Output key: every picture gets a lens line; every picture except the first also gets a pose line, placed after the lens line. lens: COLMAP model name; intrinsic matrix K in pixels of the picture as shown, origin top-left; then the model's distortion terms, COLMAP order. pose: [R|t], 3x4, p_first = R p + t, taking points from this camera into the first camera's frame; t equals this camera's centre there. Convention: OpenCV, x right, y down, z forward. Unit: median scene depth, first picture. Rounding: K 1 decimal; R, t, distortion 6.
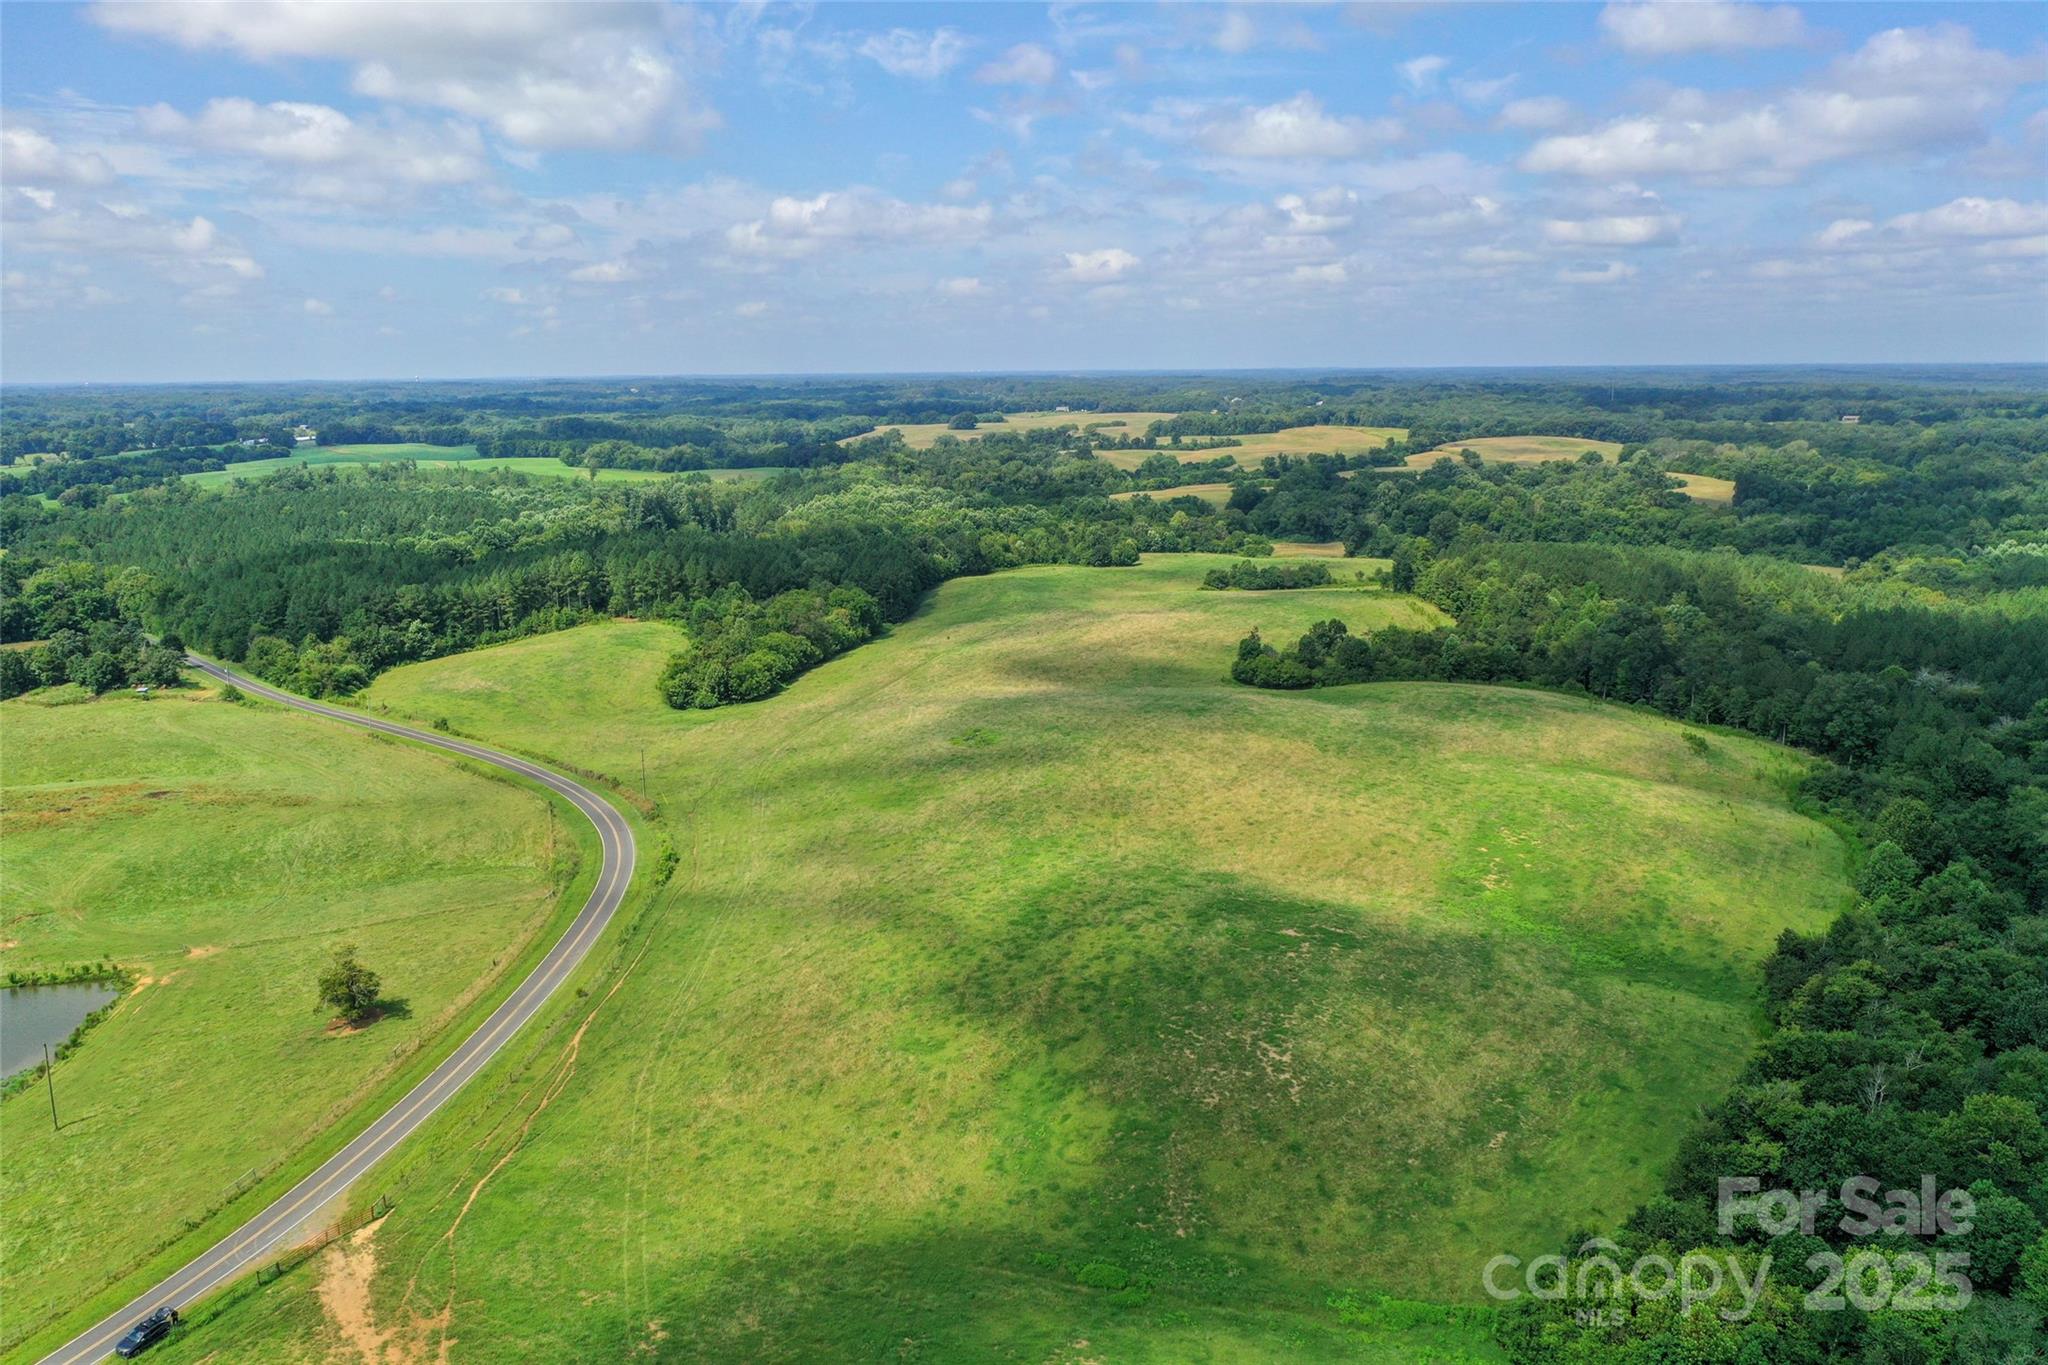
lens RADIAL K [[1598.9, 0, 1007.6], [0, 1598.9, 670.8], [0, 0, 1]] dist [-0.011830, 0.000802]
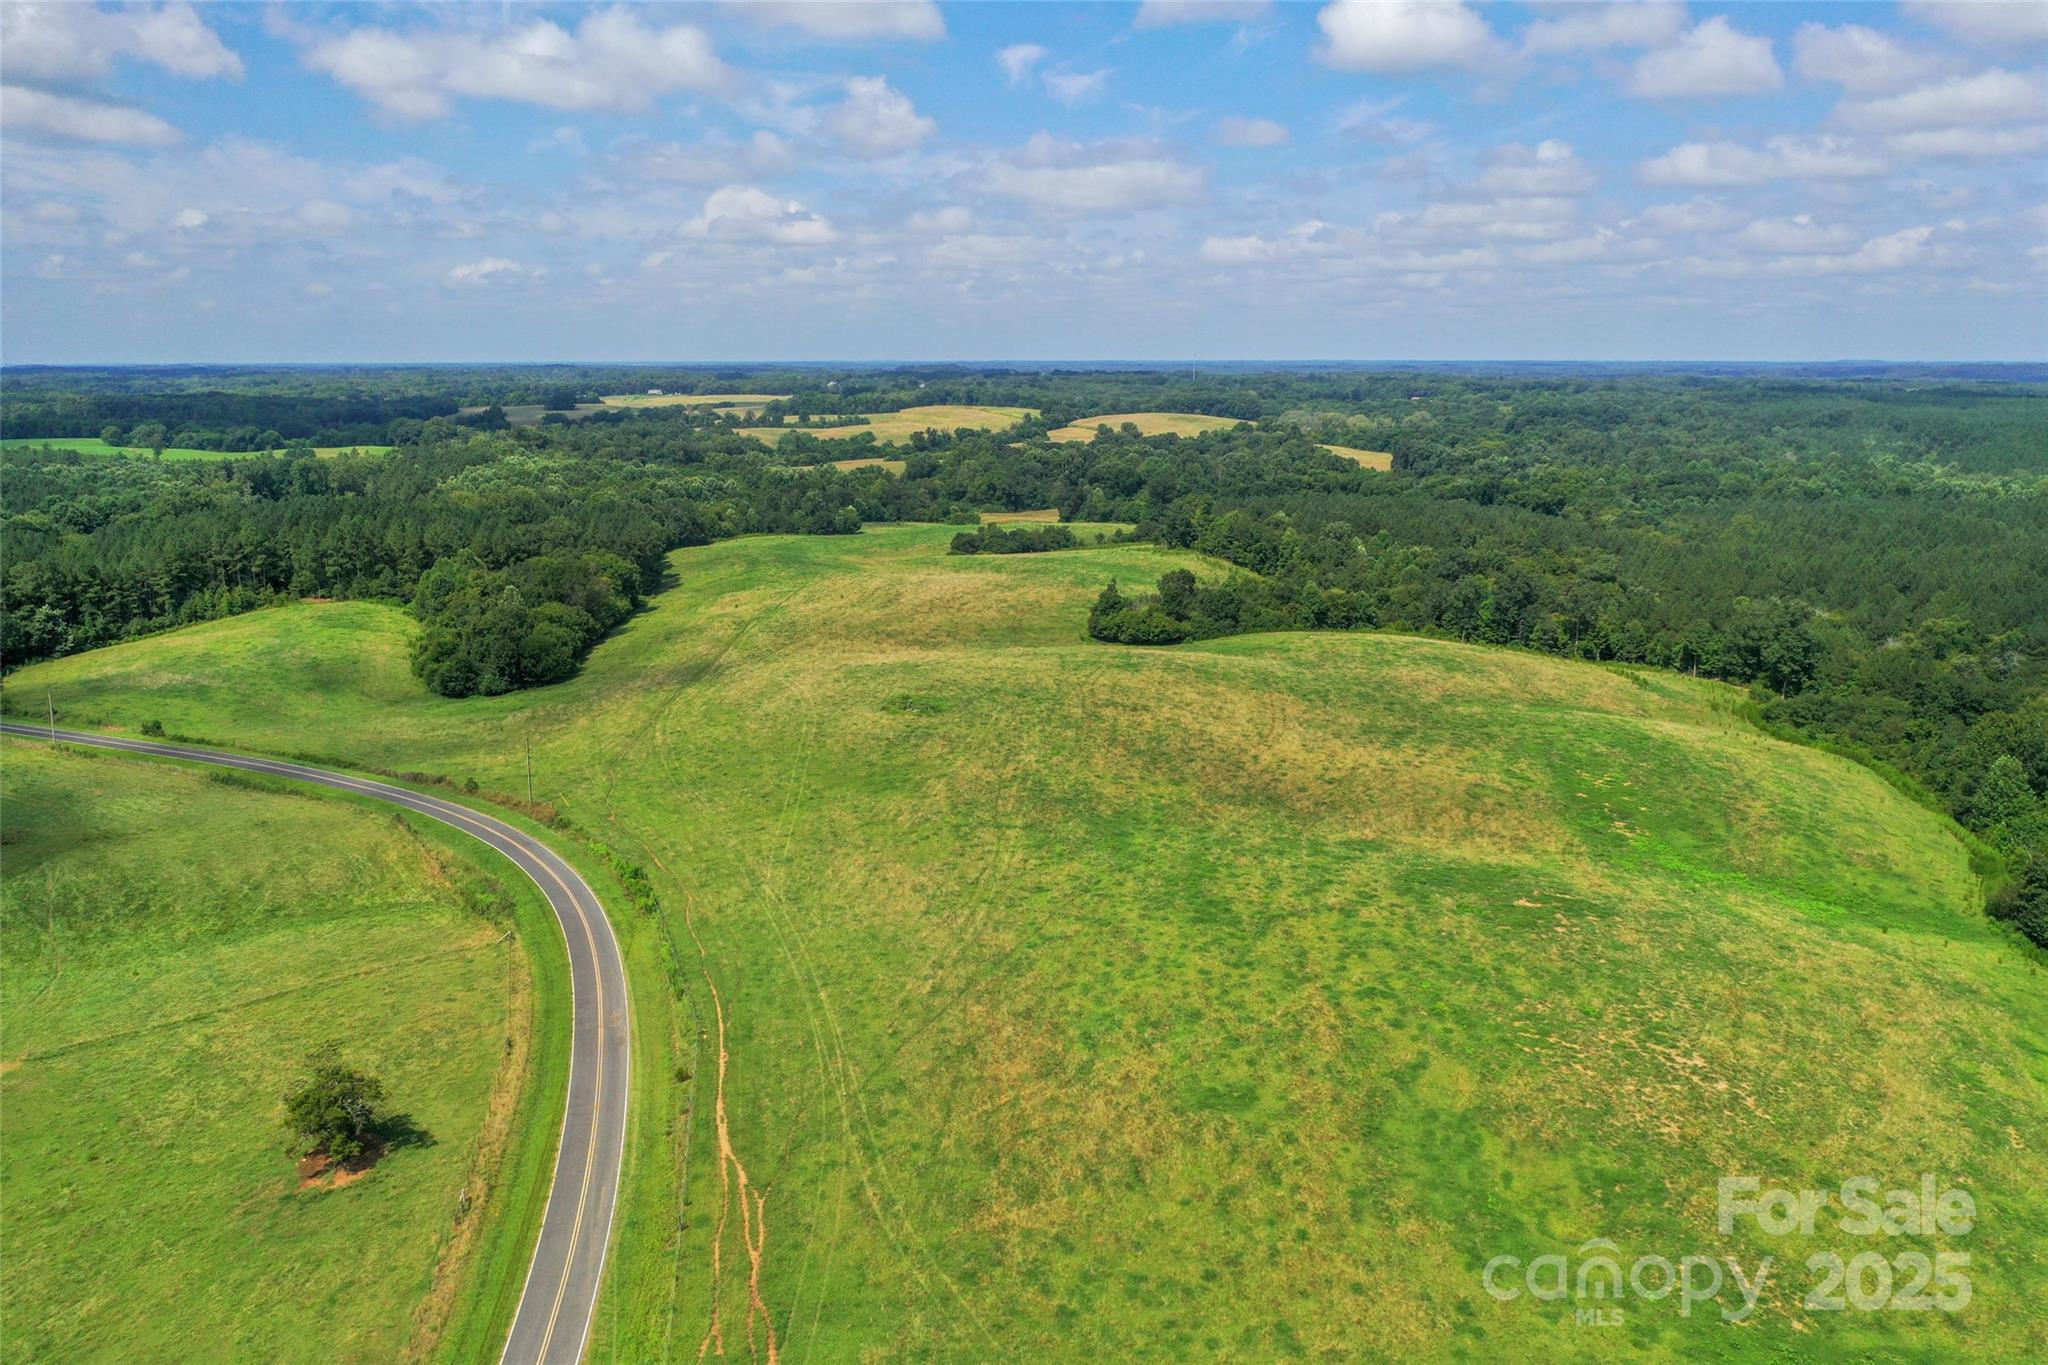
lens RADIAL K [[1598.9, 0, 1006.7], [0, 1598.9, 695.6], [0, 0, 1]] dist [-0.011830, 0.000802]
pose [[0.963459, -0.046351, 0.263815, -0.121062], [0.041319, 0.998843, 0.024596, 0.011807], [-0.264650, -0.012796, 0.964260, 0.123408]]
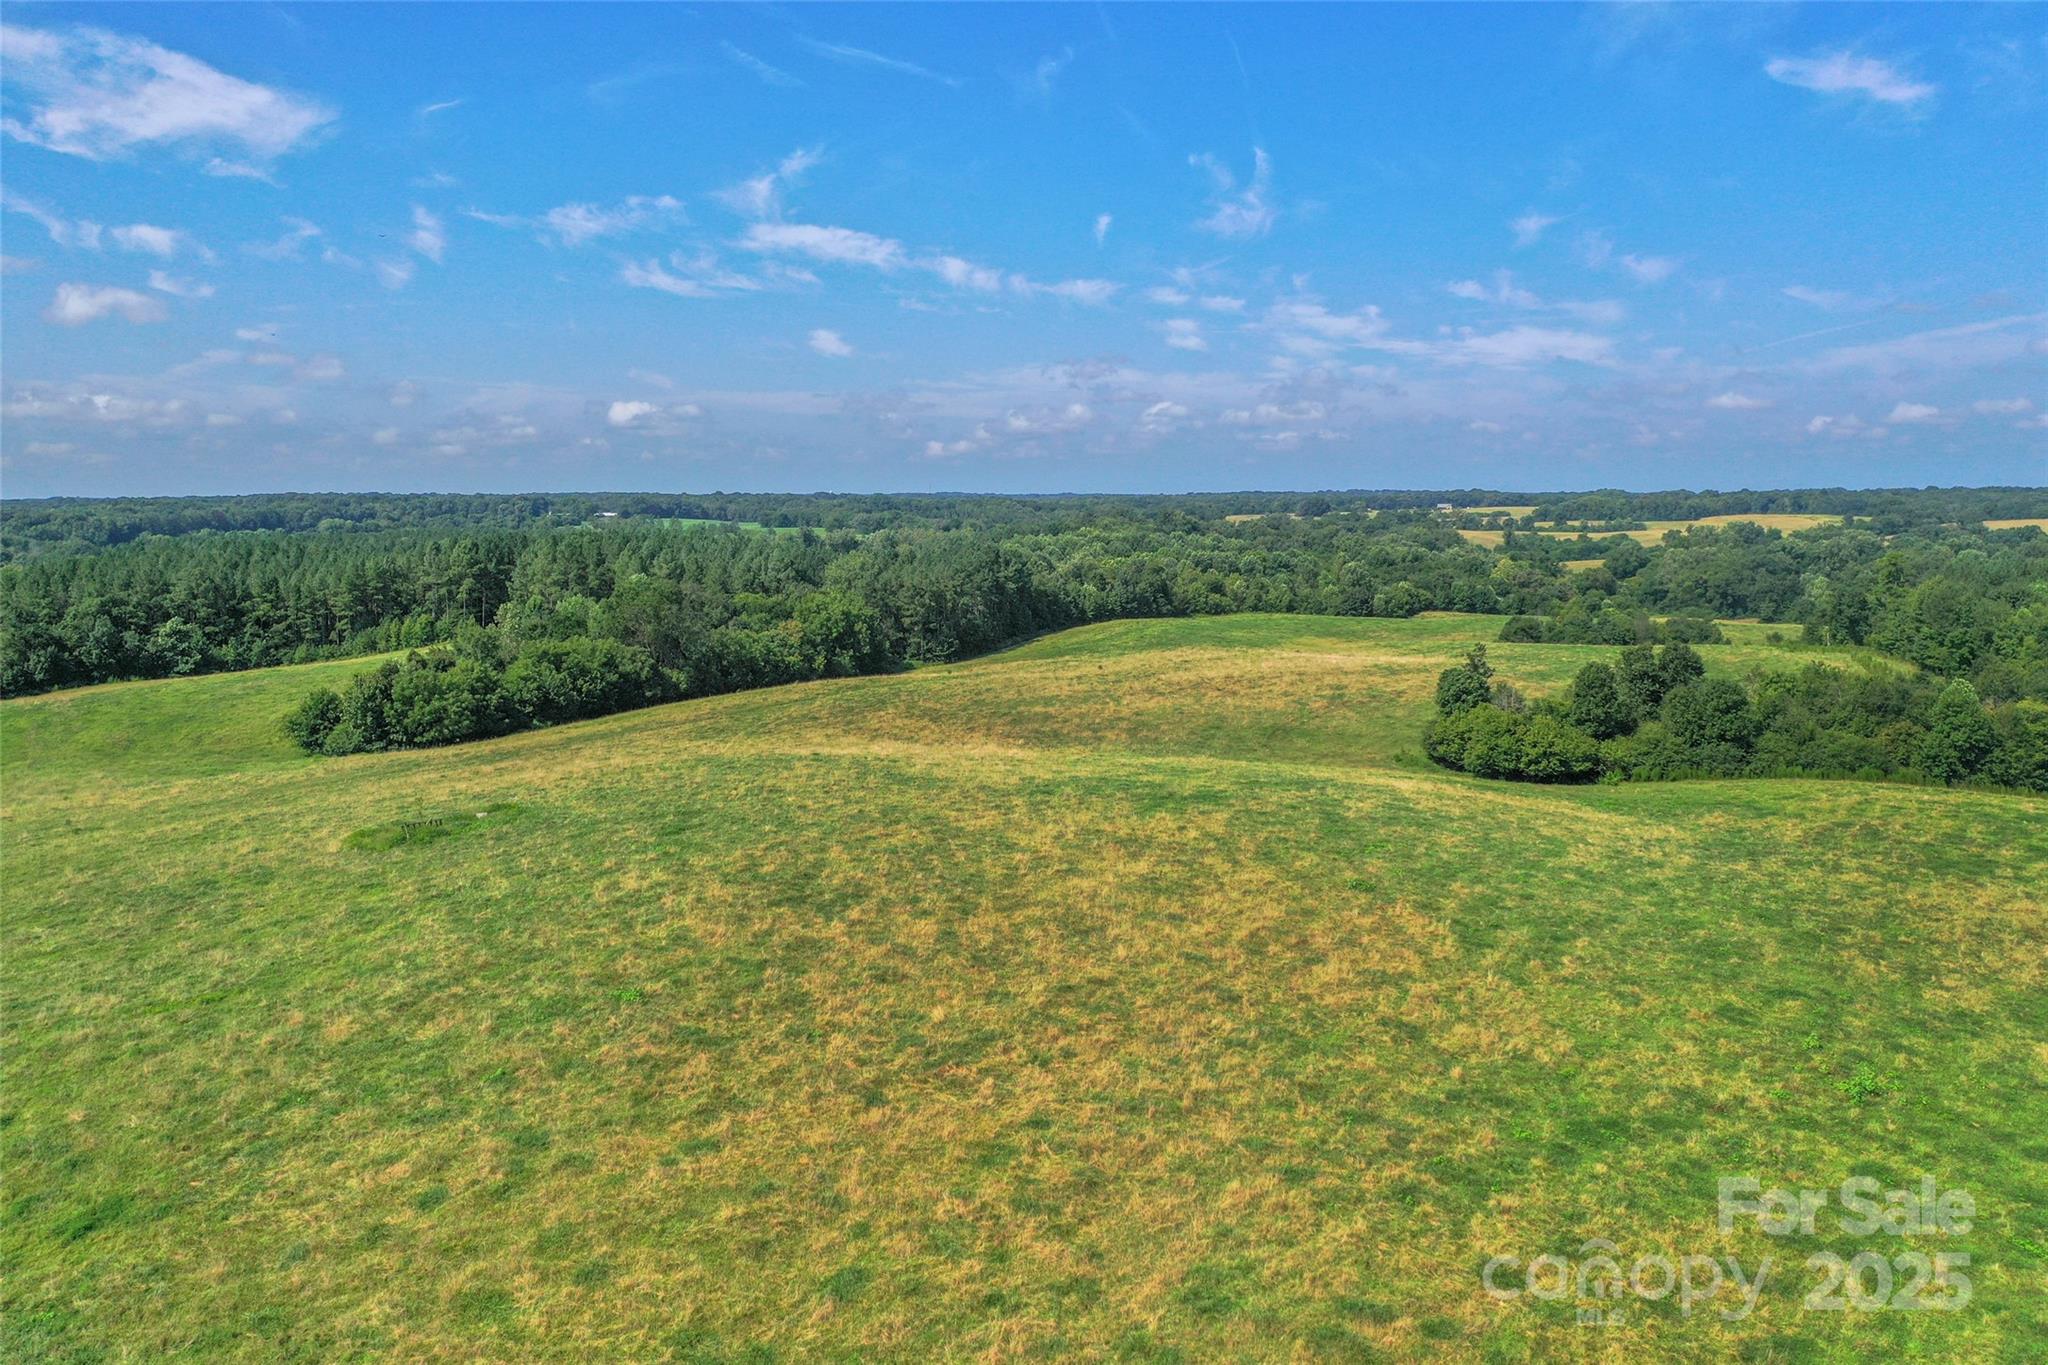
lens RADIAL K [[1598.9, 0, 992.1], [0, 1598.9, 705.0], [0, 0, 1]] dist [-0.011830, 0.000802]
pose [[0.965398, 0.040939, -0.257549, 0.117216], [-0.055192, 0.997304, -0.048356, 0.016296], [0.254875, 0.060898, 0.965055, 0.442634]]
